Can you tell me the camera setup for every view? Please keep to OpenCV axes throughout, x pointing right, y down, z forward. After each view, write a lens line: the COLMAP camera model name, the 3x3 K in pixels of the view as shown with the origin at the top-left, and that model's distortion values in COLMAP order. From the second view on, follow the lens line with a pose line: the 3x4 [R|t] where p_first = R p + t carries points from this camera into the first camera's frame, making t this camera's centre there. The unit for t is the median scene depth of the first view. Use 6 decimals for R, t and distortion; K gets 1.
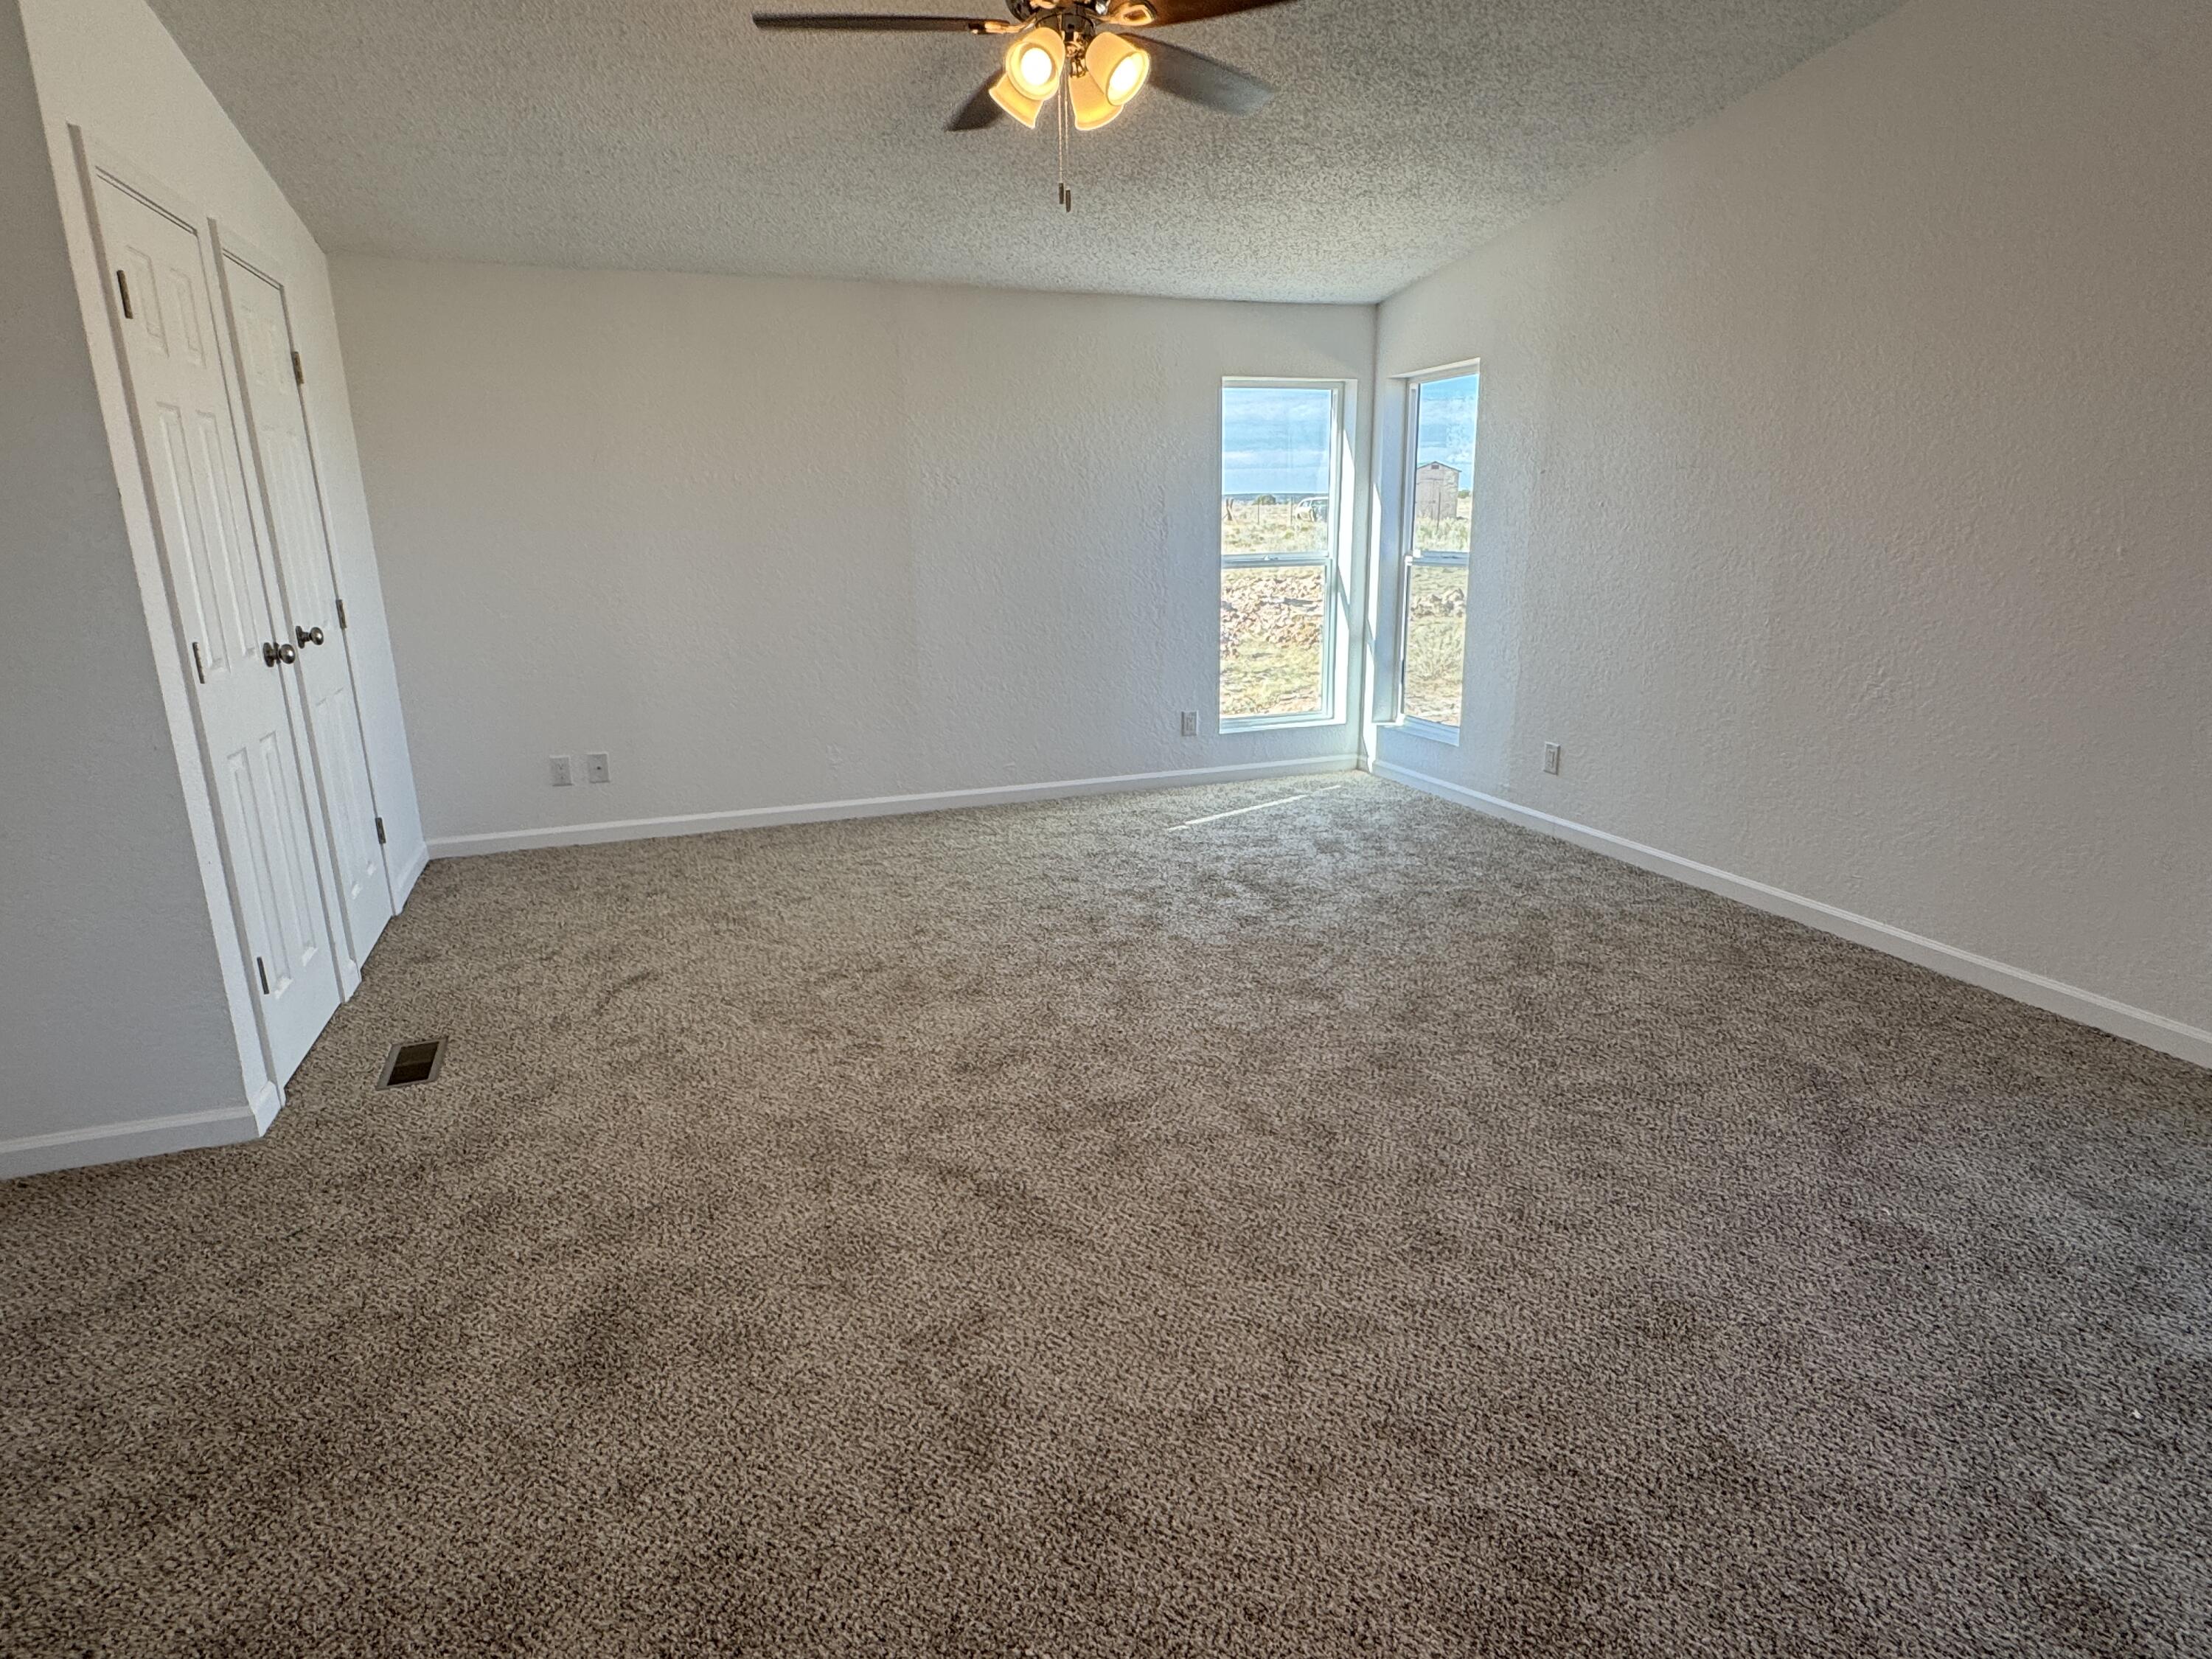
lens RADIAL K [[1212.7, 0, 1100.2], [0, 1212.7, 832.1], [0, 0, 1]] dist [-0.006557, 0.002131]
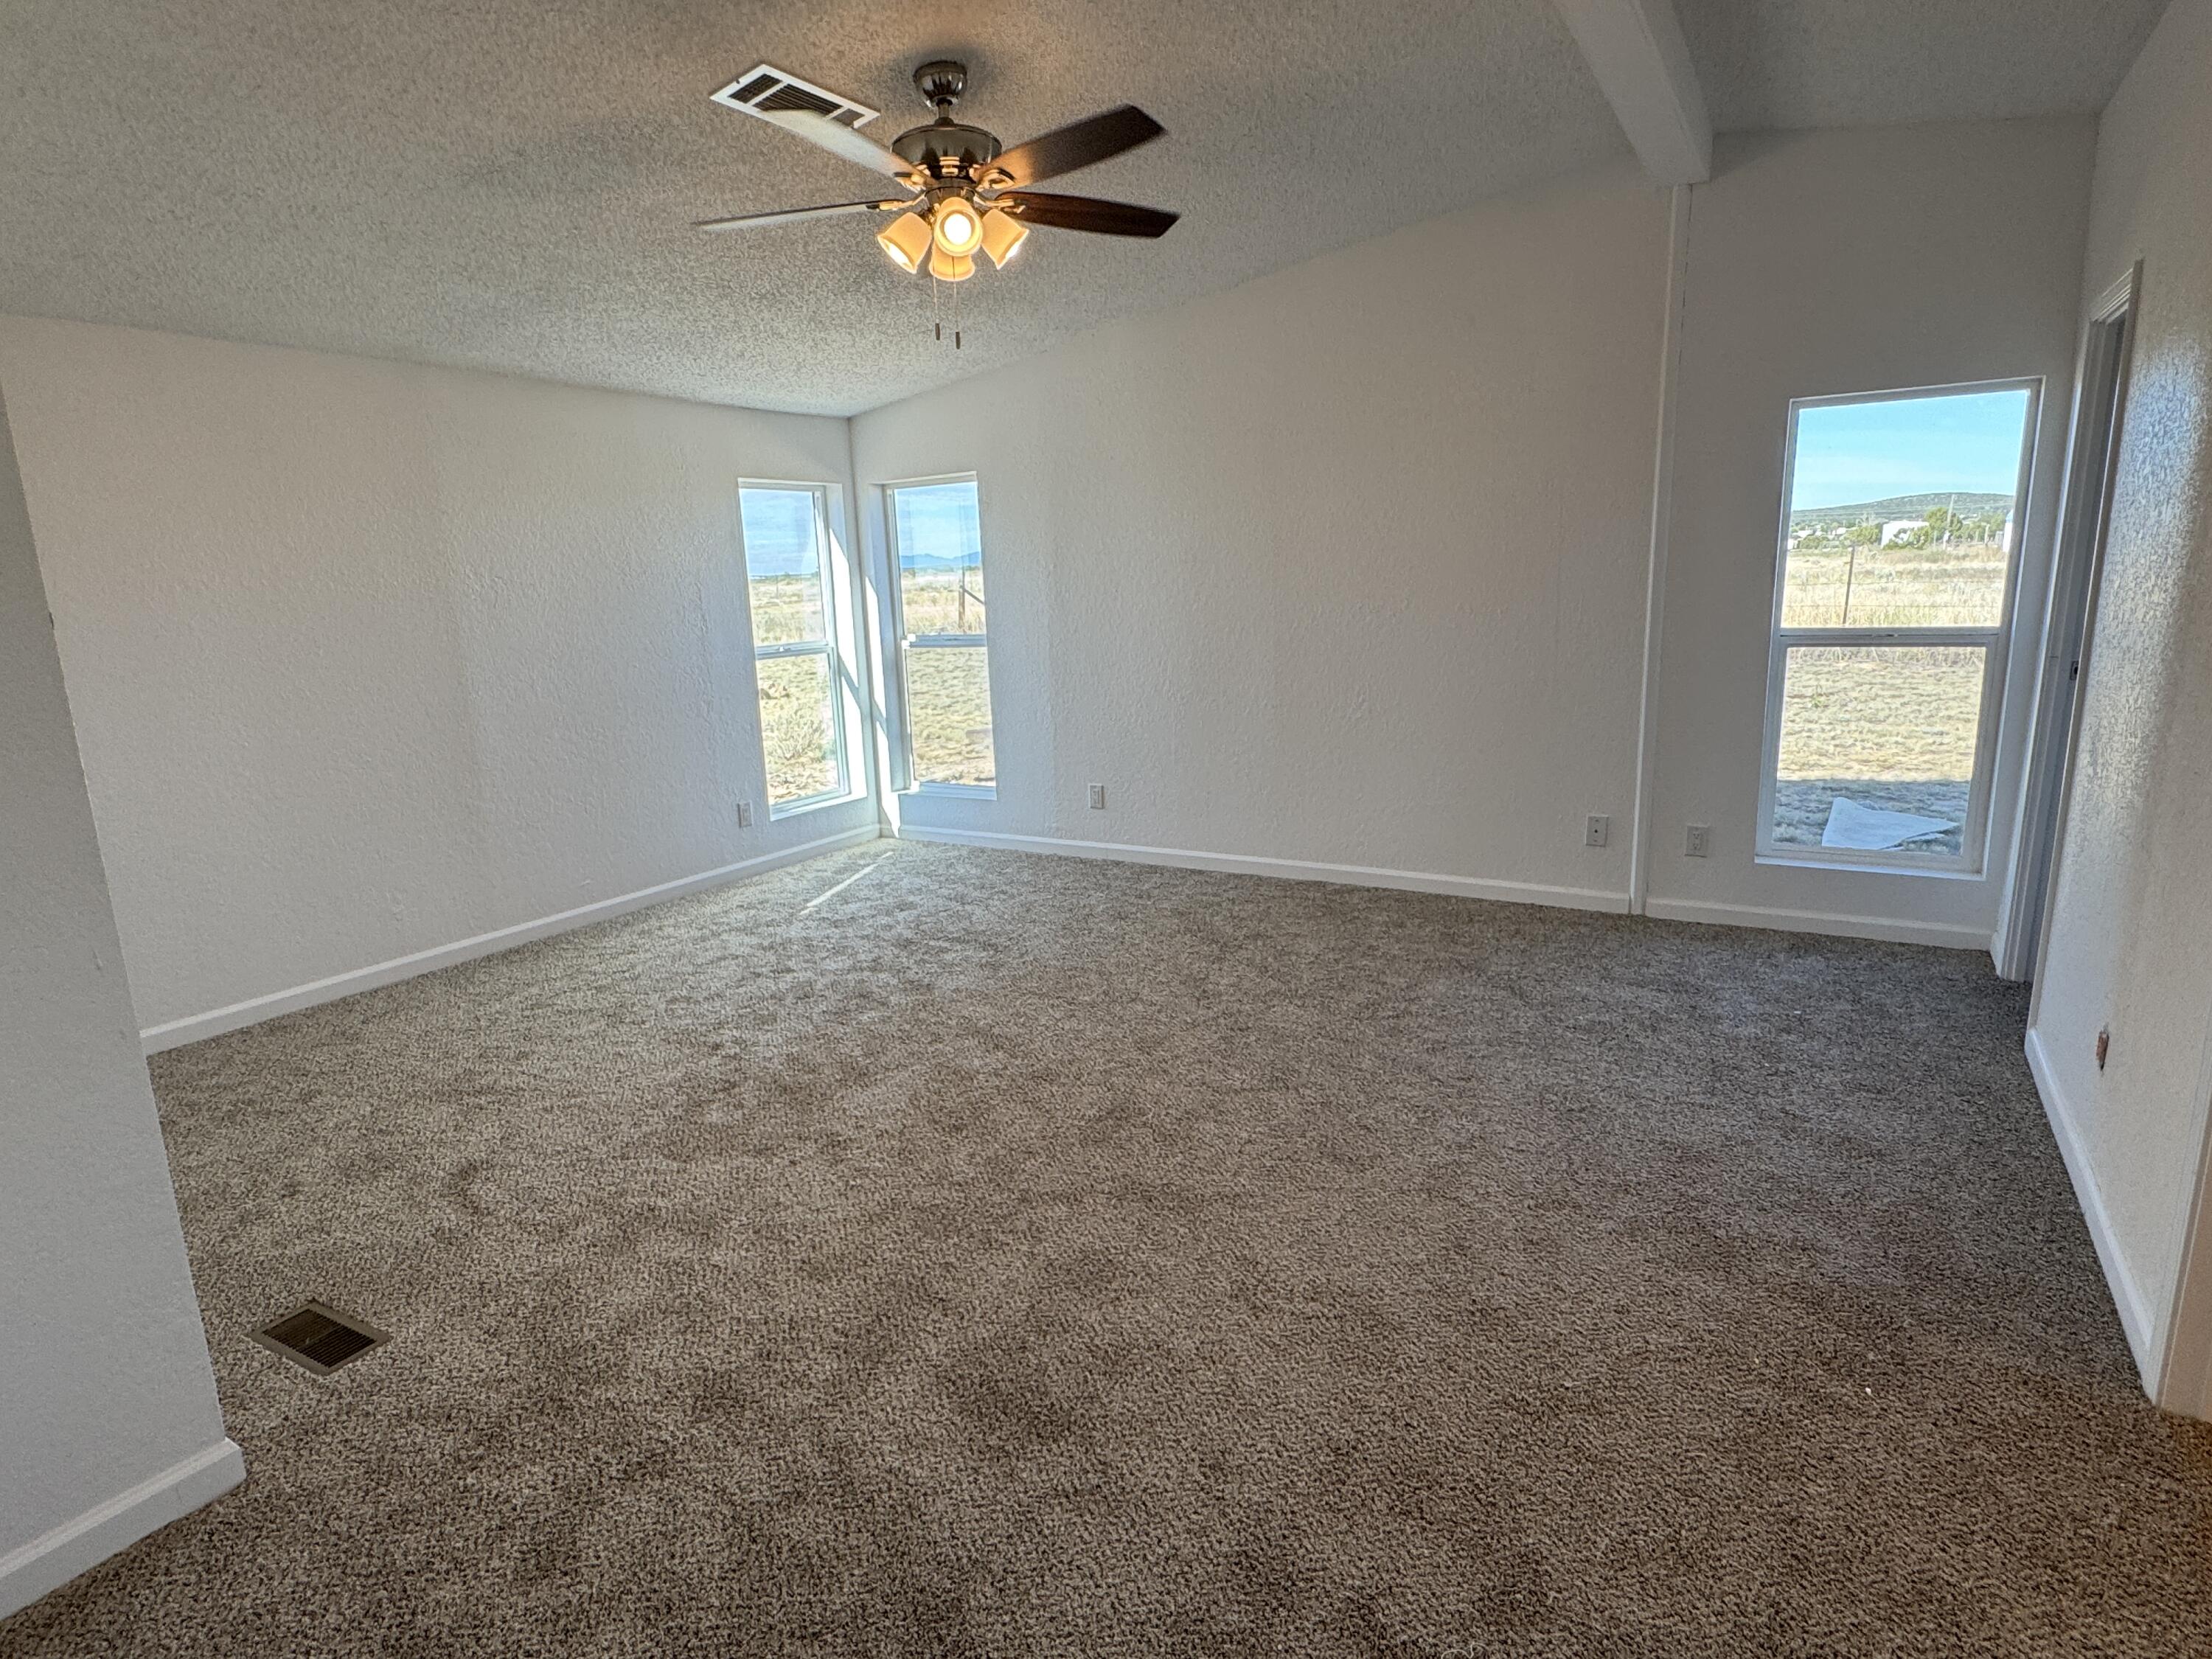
lens RADIAL K [[1212.7, 0, 1104.4], [0, 1212.7, 832.6], [0, 0, 1]] dist [-0.006557, 0.002131]
pose [[0.779382, -0.142692, 0.610084, -0.421967], [0.184309, 0.982853, -0.005577, -0.019413], [-0.598827, 0.116790, 0.792317, 0.038382]]
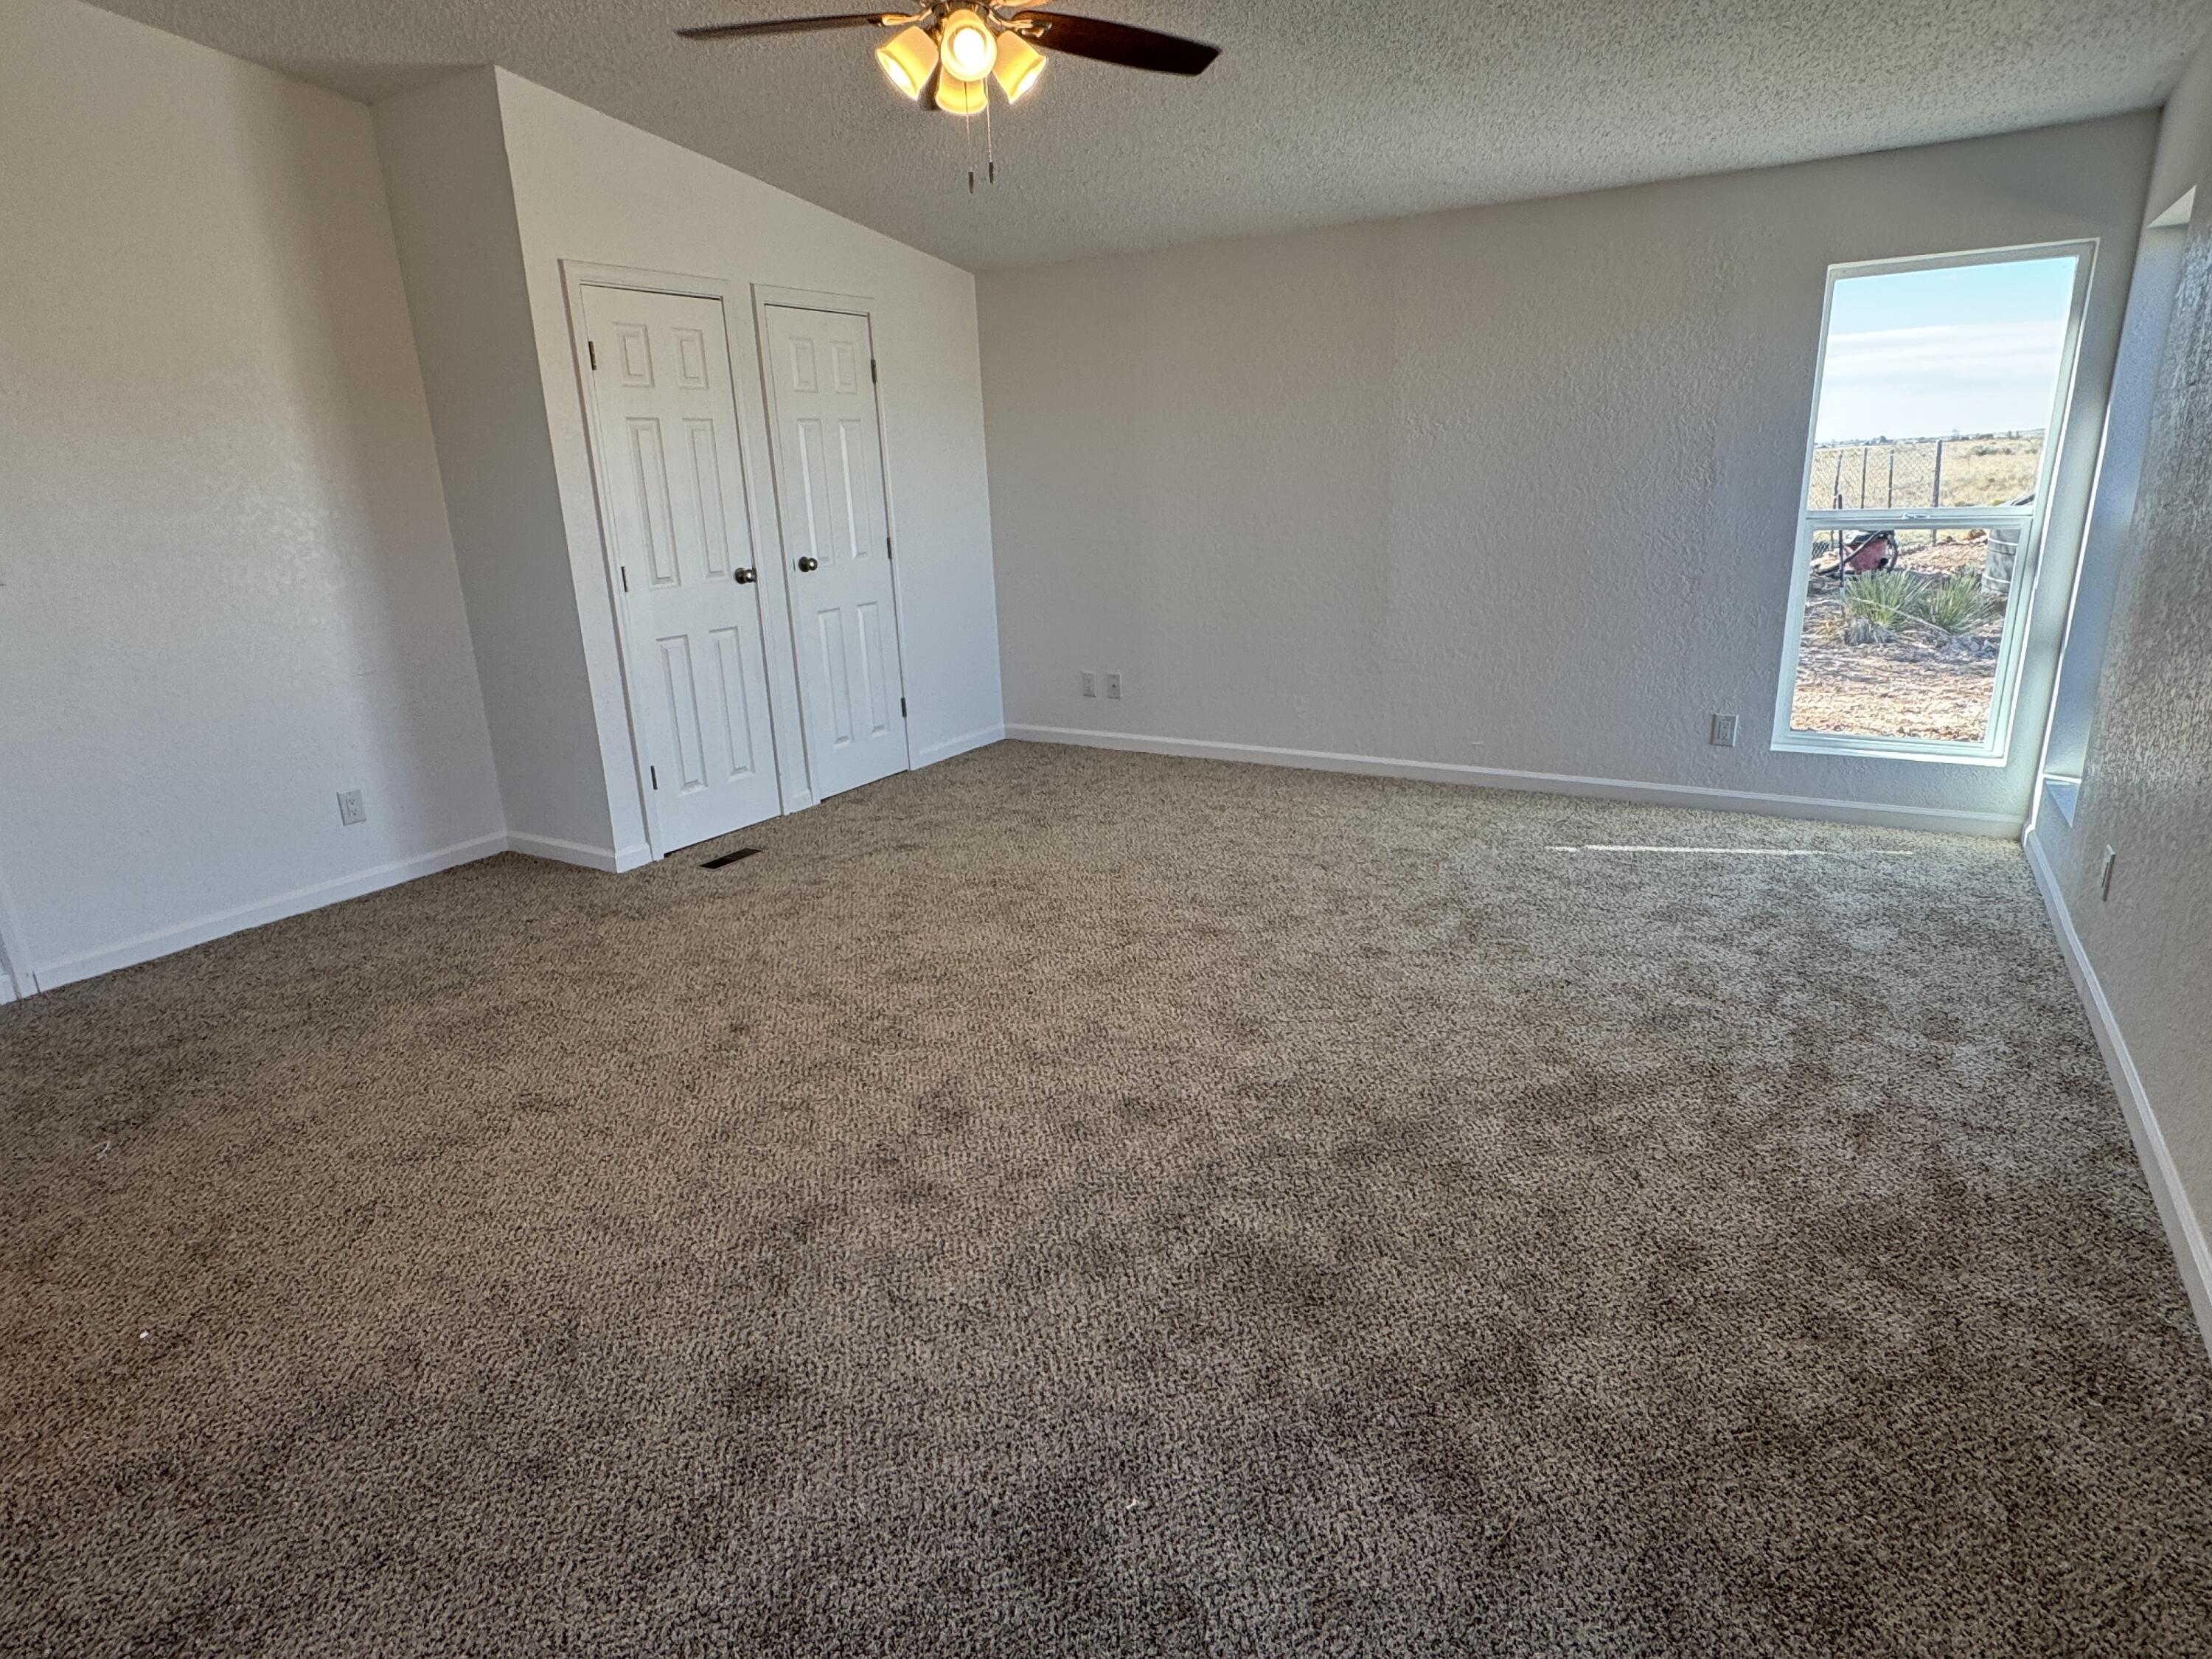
lens RADIAL K [[1212.7, 0, 1101.1], [0, 1212.7, 832.7], [0, 0, 1]] dist [-0.006557, 0.002131]
pose [[0.621198, 0.217994, -0.752723, 0.578753], [-0.173697, 0.974940, 0.139004, -0.087893], [0.764161, 0.044397, 0.643496, 0.274007]]
